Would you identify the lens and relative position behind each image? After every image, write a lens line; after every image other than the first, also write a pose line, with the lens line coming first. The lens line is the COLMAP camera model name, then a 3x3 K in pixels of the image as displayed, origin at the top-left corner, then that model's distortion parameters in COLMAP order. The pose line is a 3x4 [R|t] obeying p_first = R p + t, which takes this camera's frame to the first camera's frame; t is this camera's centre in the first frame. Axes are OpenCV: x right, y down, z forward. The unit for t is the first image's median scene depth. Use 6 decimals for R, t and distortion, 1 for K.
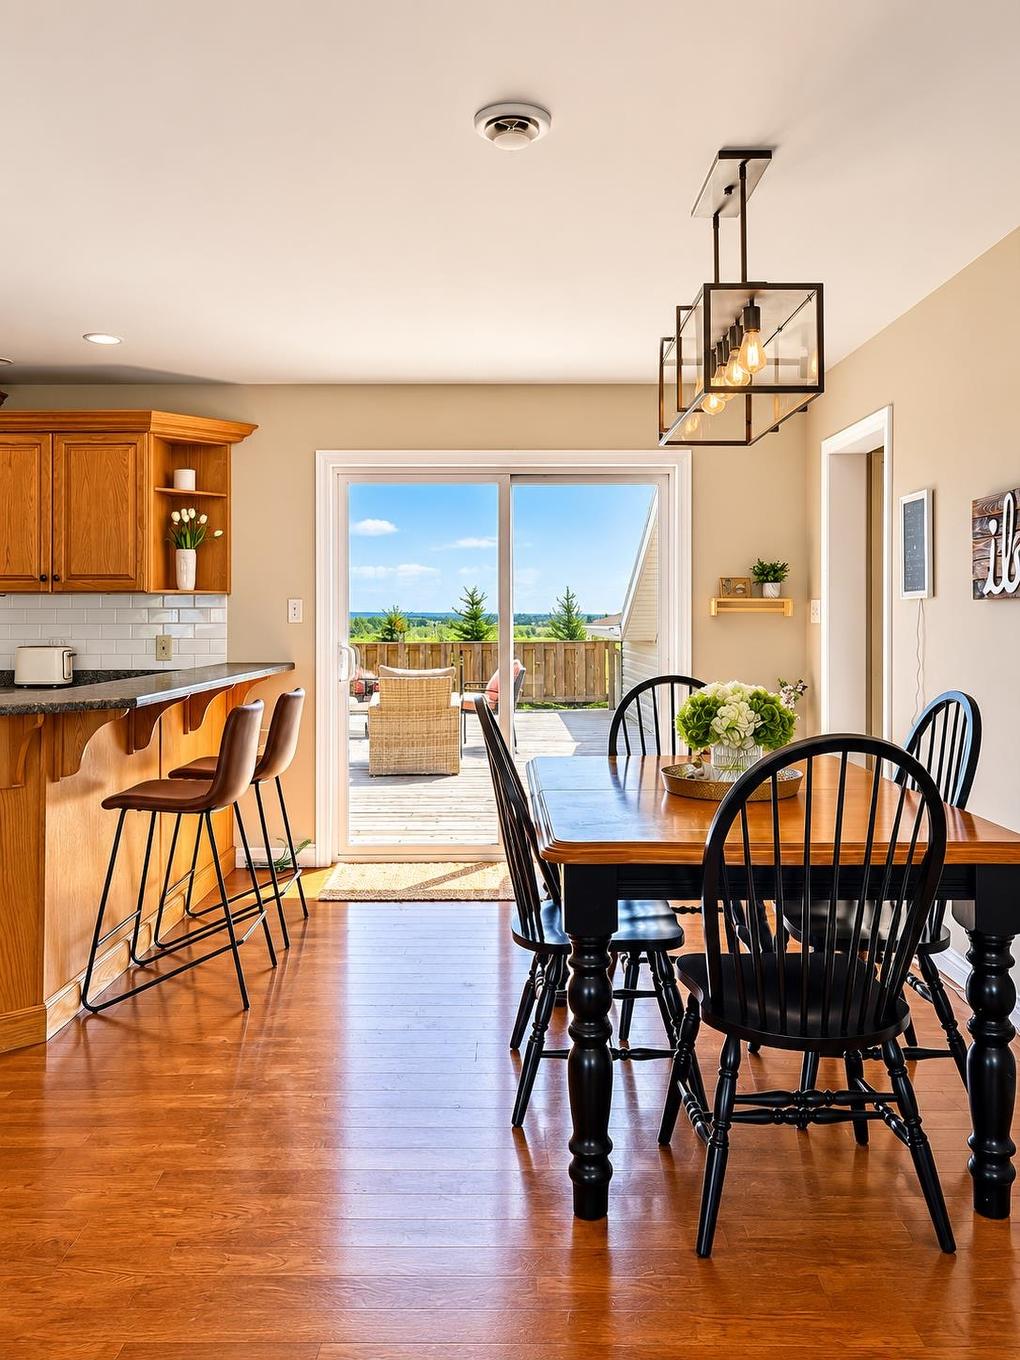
lens RADIAL K [[1064.5, 0, 507.3], [0, 1064.5, 632.2], [0, 0, 1]] dist [-0.148719, -0.002235]
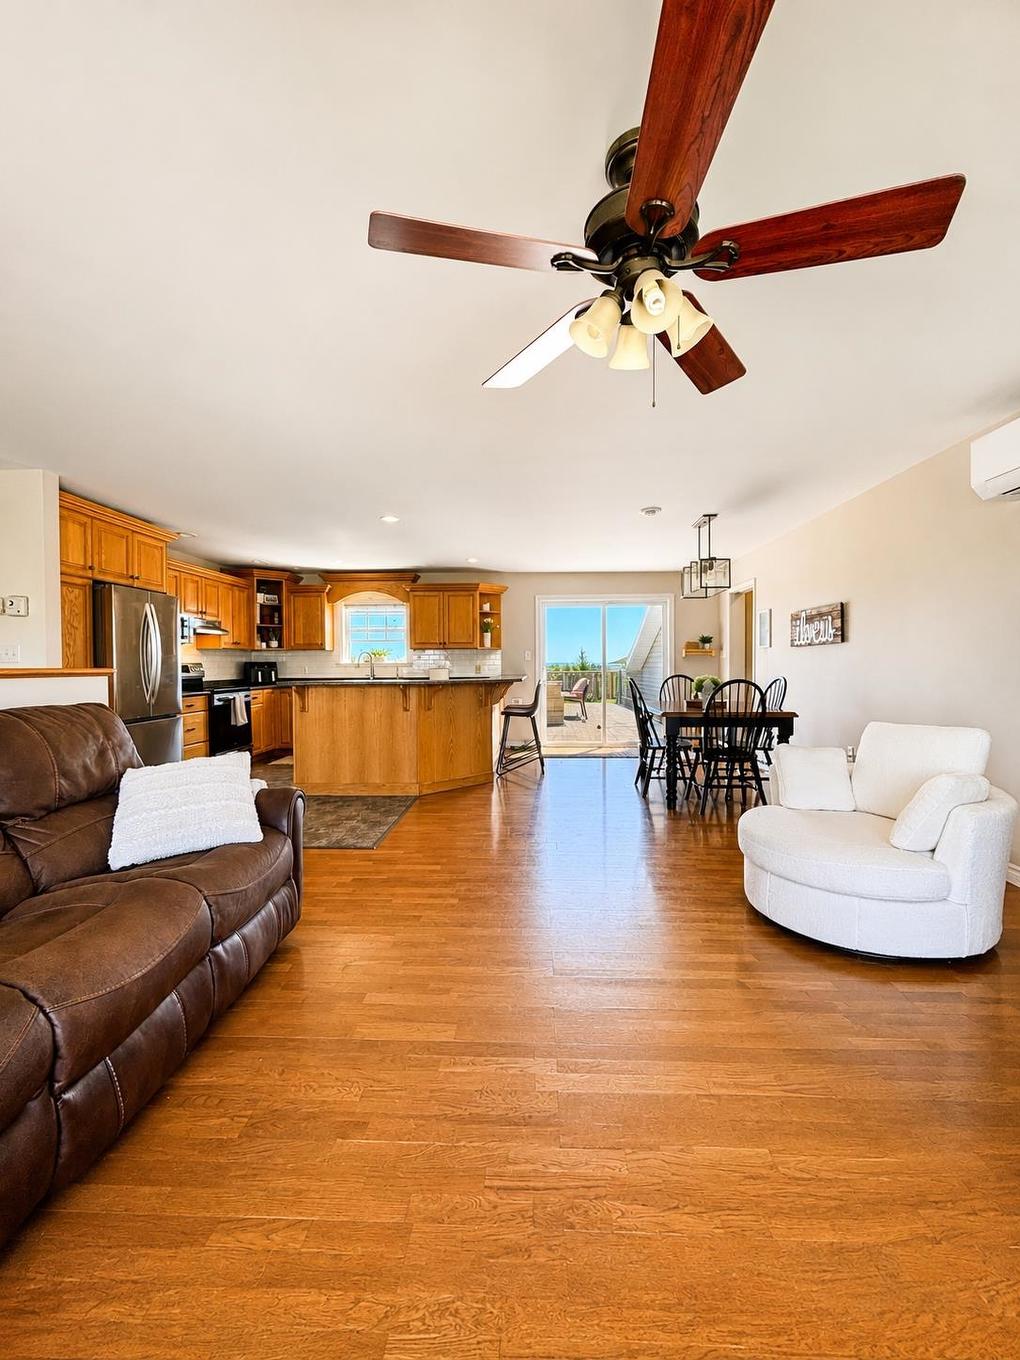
lens RADIAL K [[548.9, 0, 510.0], [0, 548.9, 680.0], [0, 0, 1]] dist [-0.003389, -0.000035]
pose [[0.997305, -0.004530, -0.073225, -0.152487], [0.006445, 0.999643, 0.025932, 0.007539], [0.073081, -0.026334, 0.996978, -0.445464]]
